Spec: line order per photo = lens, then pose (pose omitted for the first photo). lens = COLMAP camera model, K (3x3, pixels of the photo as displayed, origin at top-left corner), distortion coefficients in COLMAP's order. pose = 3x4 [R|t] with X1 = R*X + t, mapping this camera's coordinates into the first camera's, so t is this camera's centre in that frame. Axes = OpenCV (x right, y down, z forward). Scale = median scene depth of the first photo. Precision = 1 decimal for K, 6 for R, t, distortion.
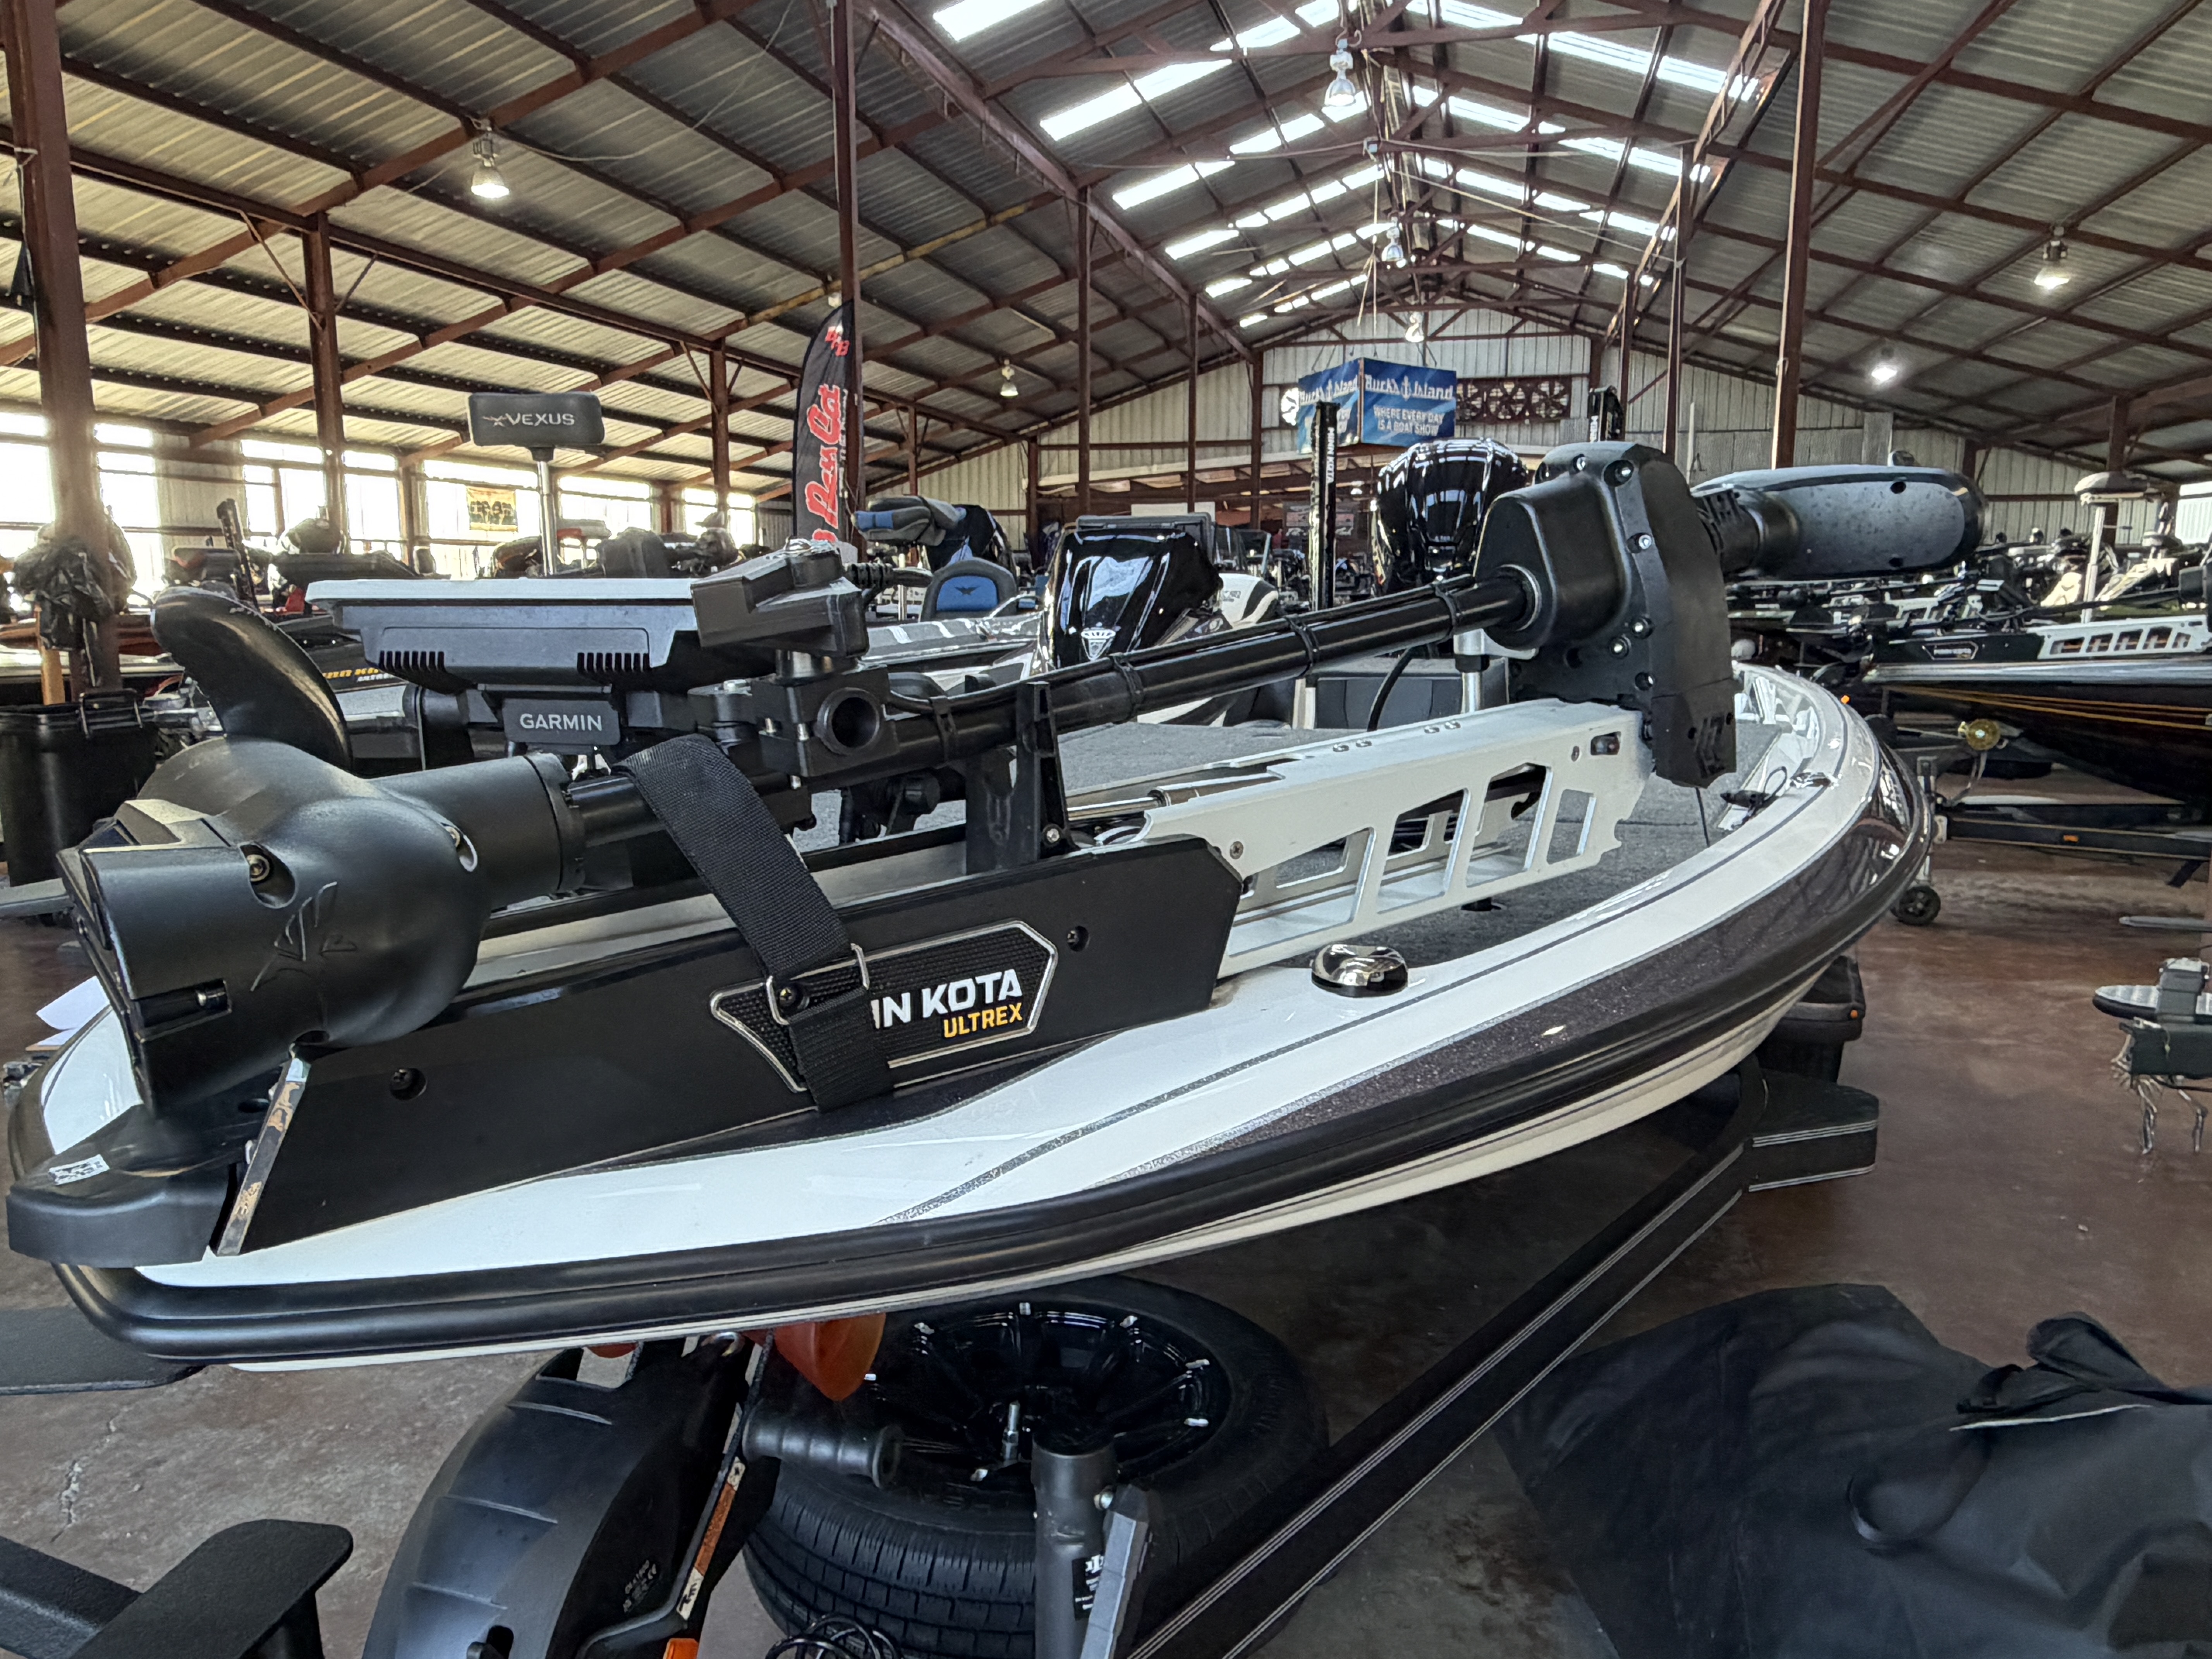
lens RADIAL K [[1567.9, 0, 1100.5], [0, 1567.9, 823.7], [0, 0, 1]] dist [-0.006339, 0.006876]
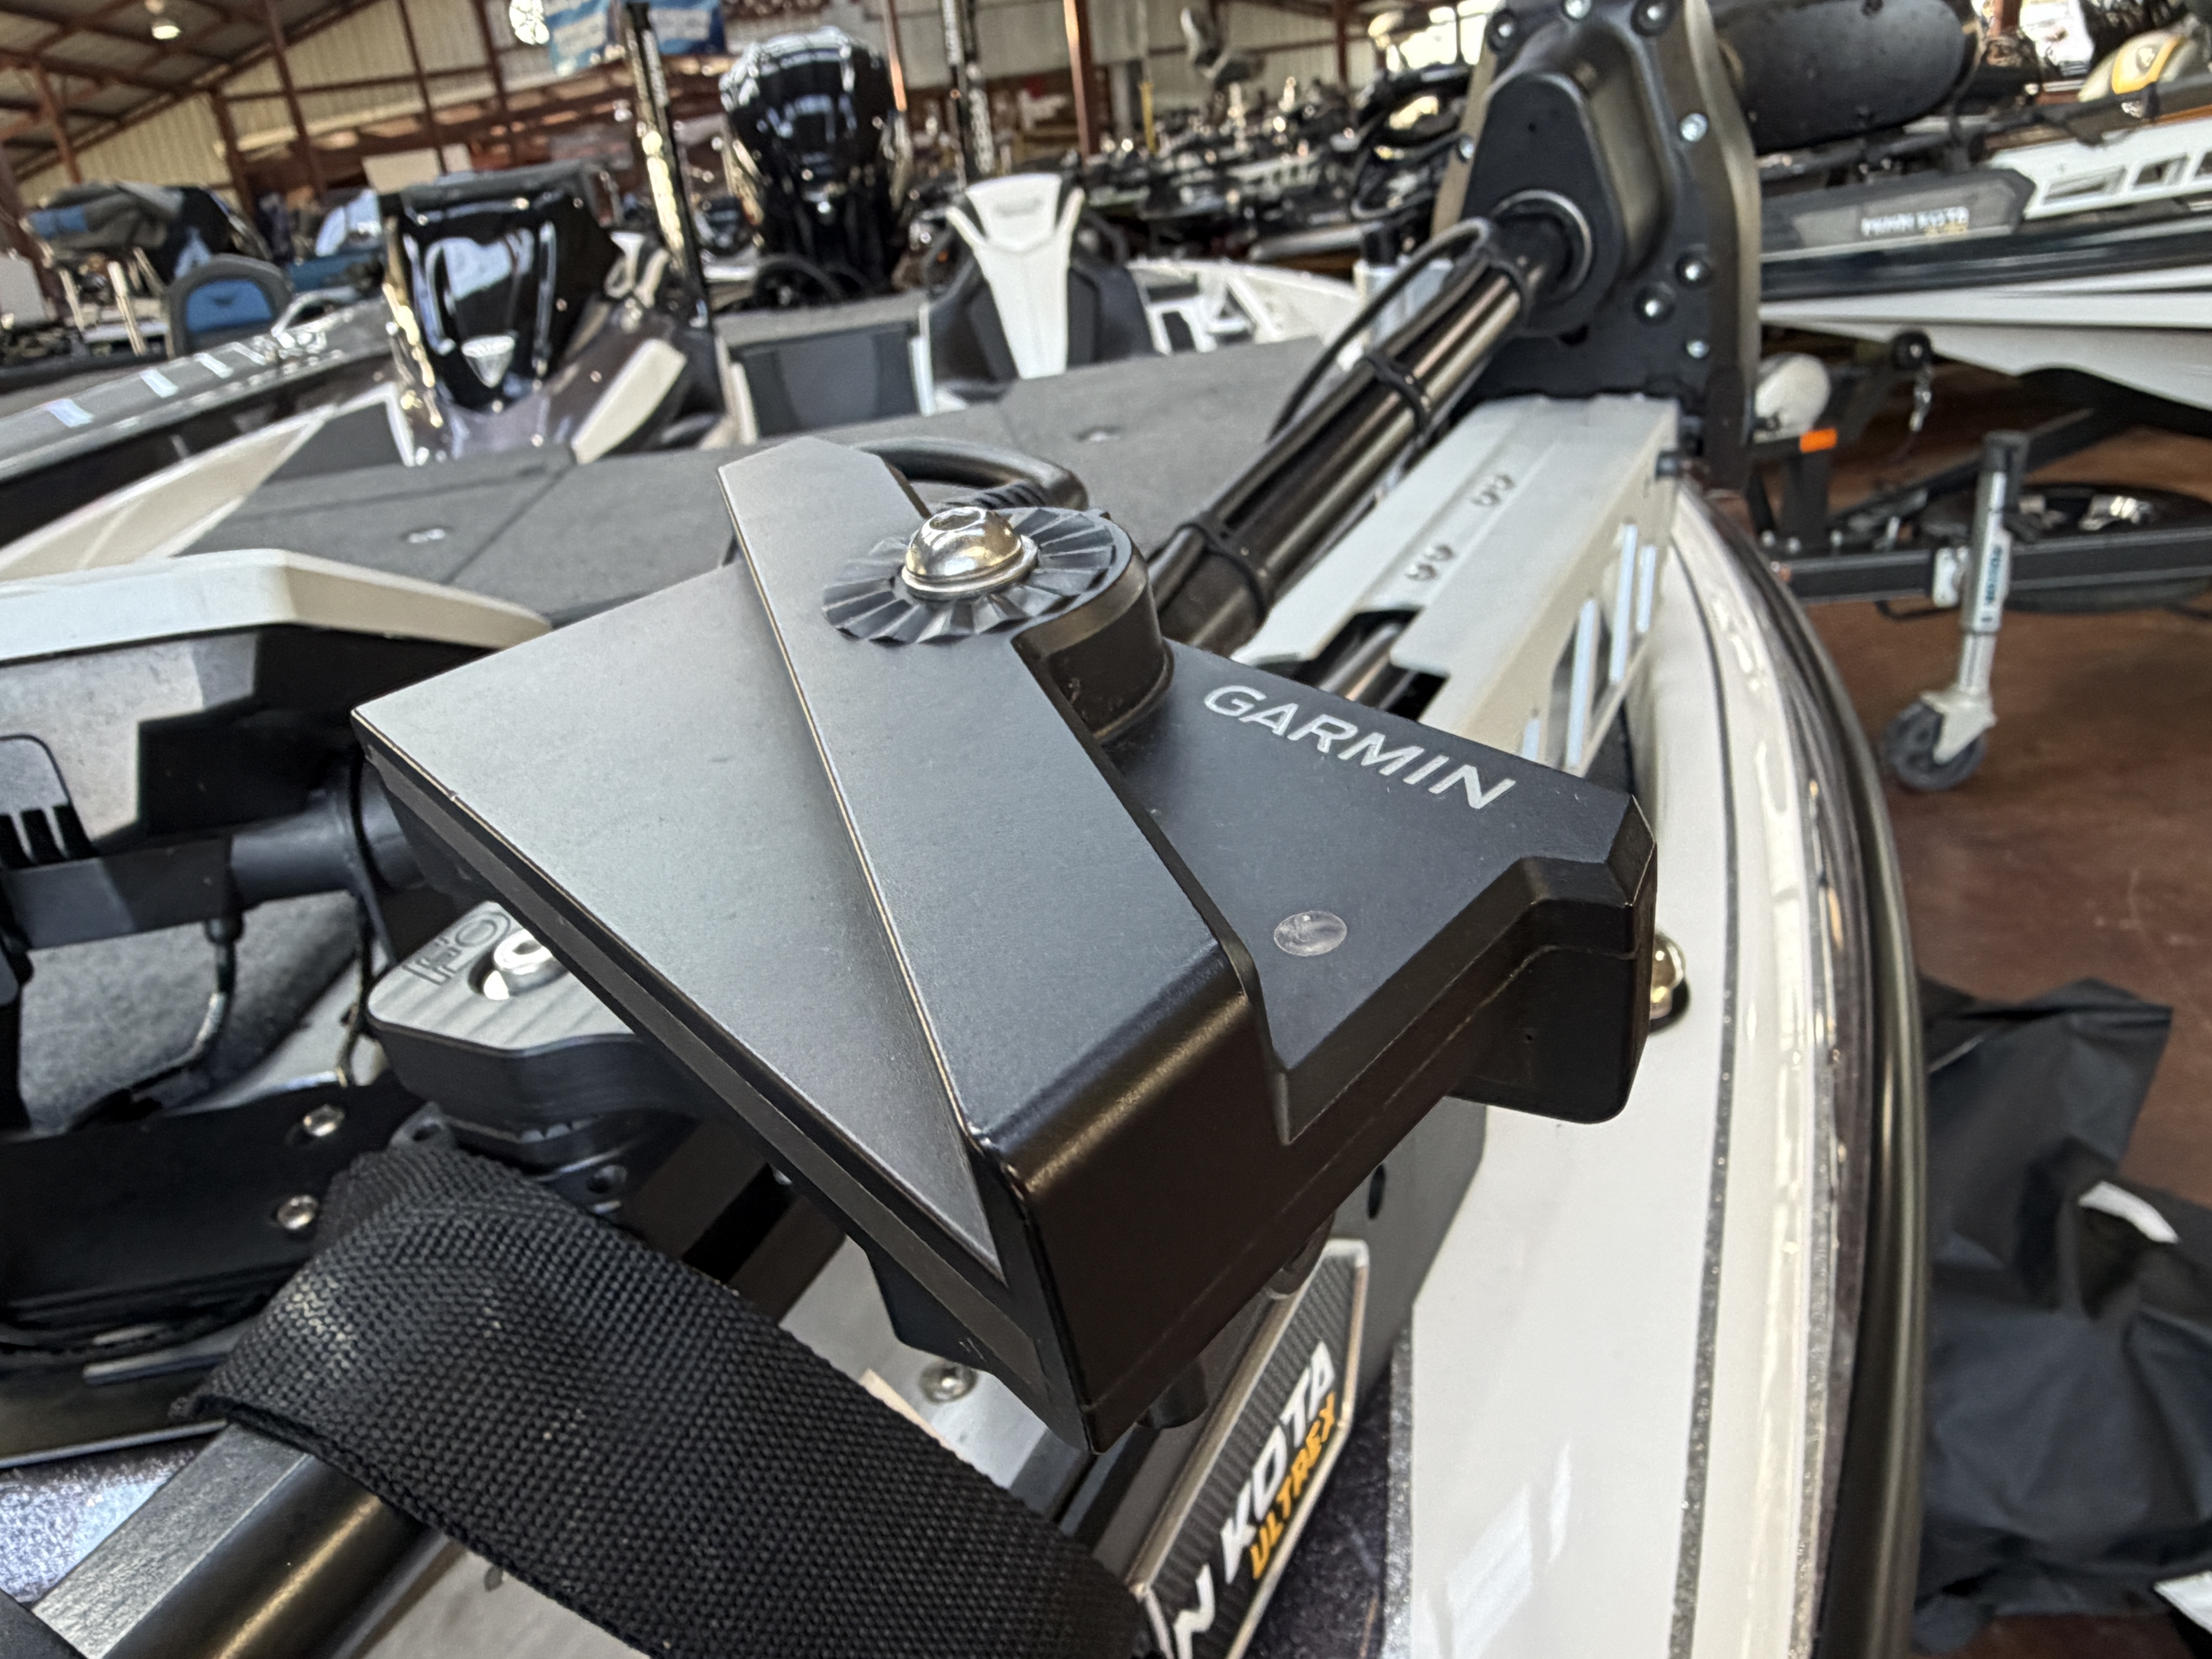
lens RADIAL K [[1567.9, 0, 1087.0], [0, 1567.9, 824.1], [0, 0, 1]] dist [-0.006339, 0.006876]
pose [[0.904956, -0.262012, 0.335267, -0.128225], [0.181736, 0.950448, 0.252232, -0.094377], [-0.384742, -0.167329, 0.907731, 0.380865]]
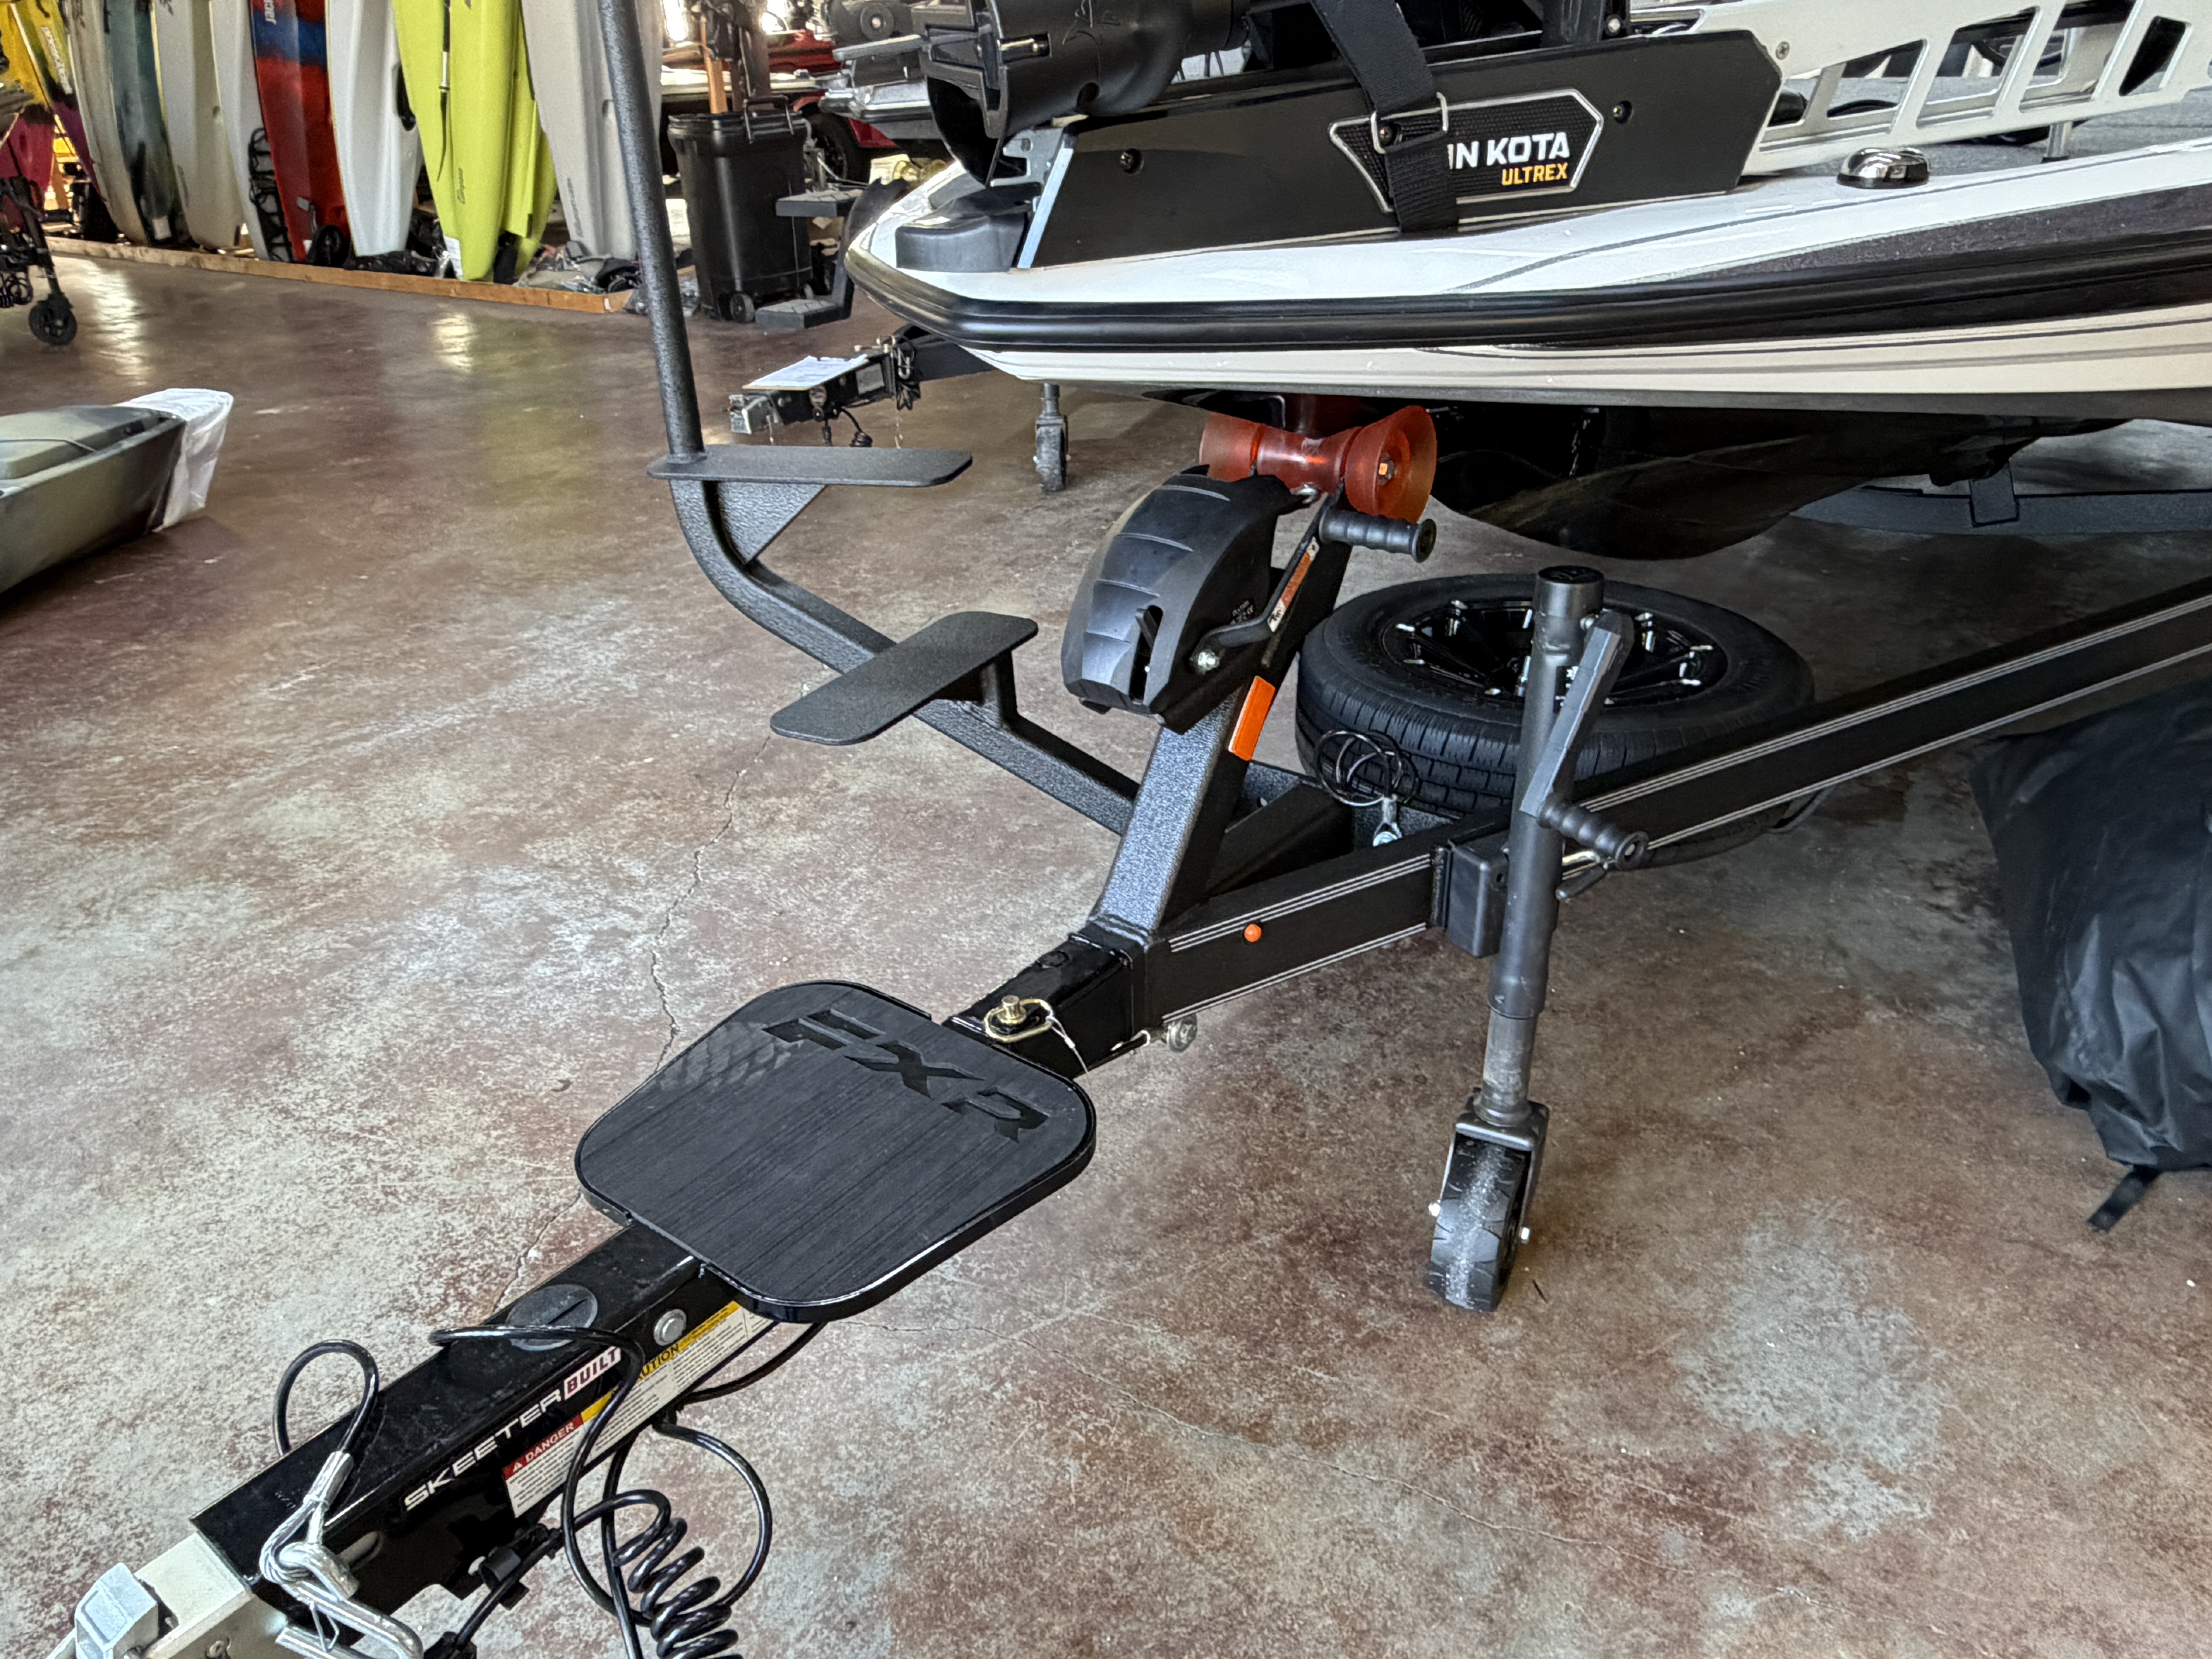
lens RADIAL K [[1567.9, 0, 1072.9], [0, 1567.9, 820.1], [0, 0, 1]] dist [-0.006339, 0.006876]
pose [[0.930845, 0.144587, -0.335592, 0.045677], [-0.025477, 0.941833, 0.335114, 0.116654], [0.364525, -0.303389, 0.880384, -0.241857]]
